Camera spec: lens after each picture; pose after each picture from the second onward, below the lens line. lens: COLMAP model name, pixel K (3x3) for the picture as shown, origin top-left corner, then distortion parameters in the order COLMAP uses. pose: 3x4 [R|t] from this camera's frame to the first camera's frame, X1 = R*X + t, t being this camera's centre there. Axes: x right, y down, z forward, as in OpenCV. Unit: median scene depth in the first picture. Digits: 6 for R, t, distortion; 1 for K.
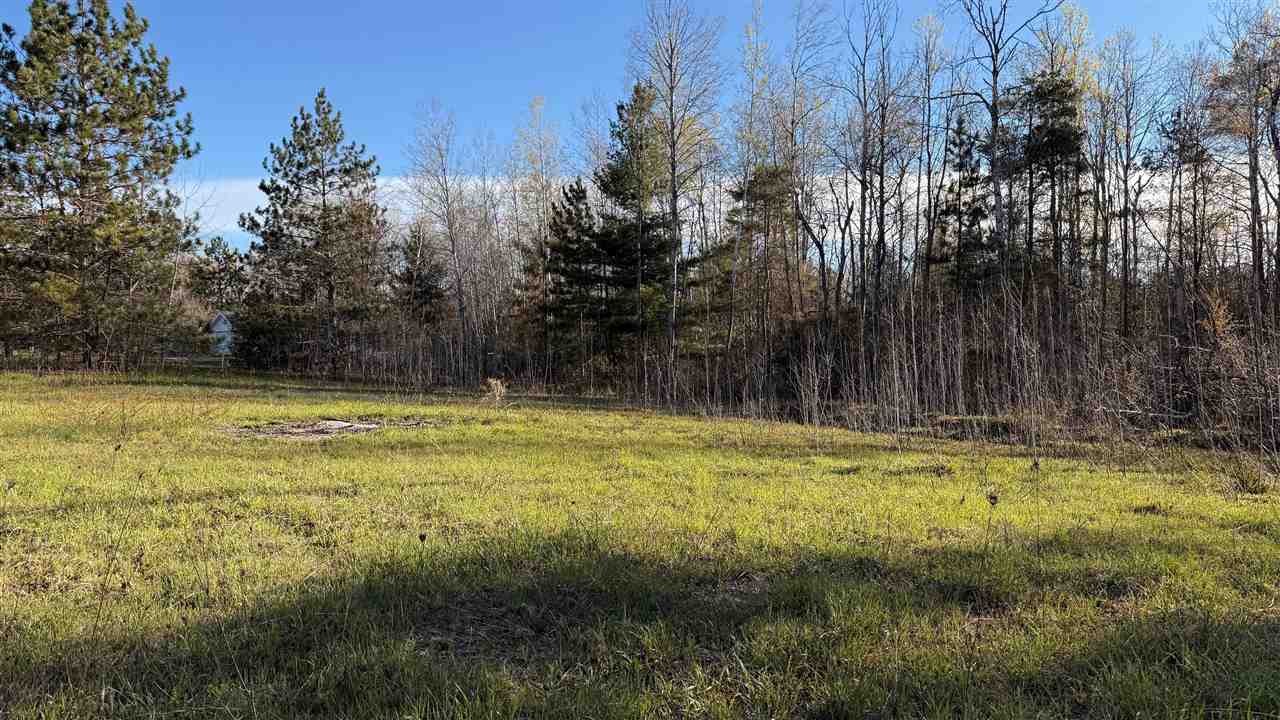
lens RADIAL K [[906.3, 0, 646.8], [0, 906.3, 370.5], [0, 0, 1]] dist [0.068716, -0.070504]
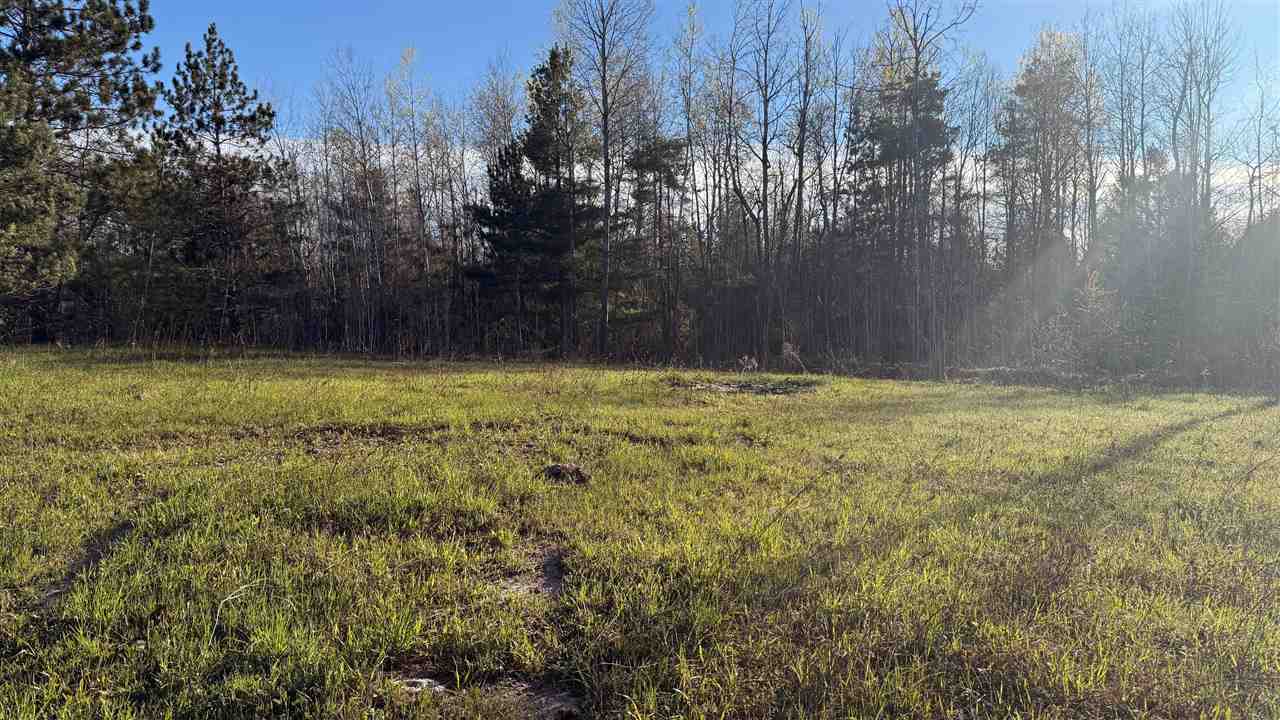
lens RADIAL K [[906.3, 0, 647.6], [0, 906.3, 354.5], [0, 0, 1]] dist [0.068716, -0.070504]
pose [[0.938744, -0.028646, 0.343424, -0.276853], [0.020825, 0.999433, 0.026441, -0.002560], [-0.343987, -0.017670, 0.938808, 0.014570]]
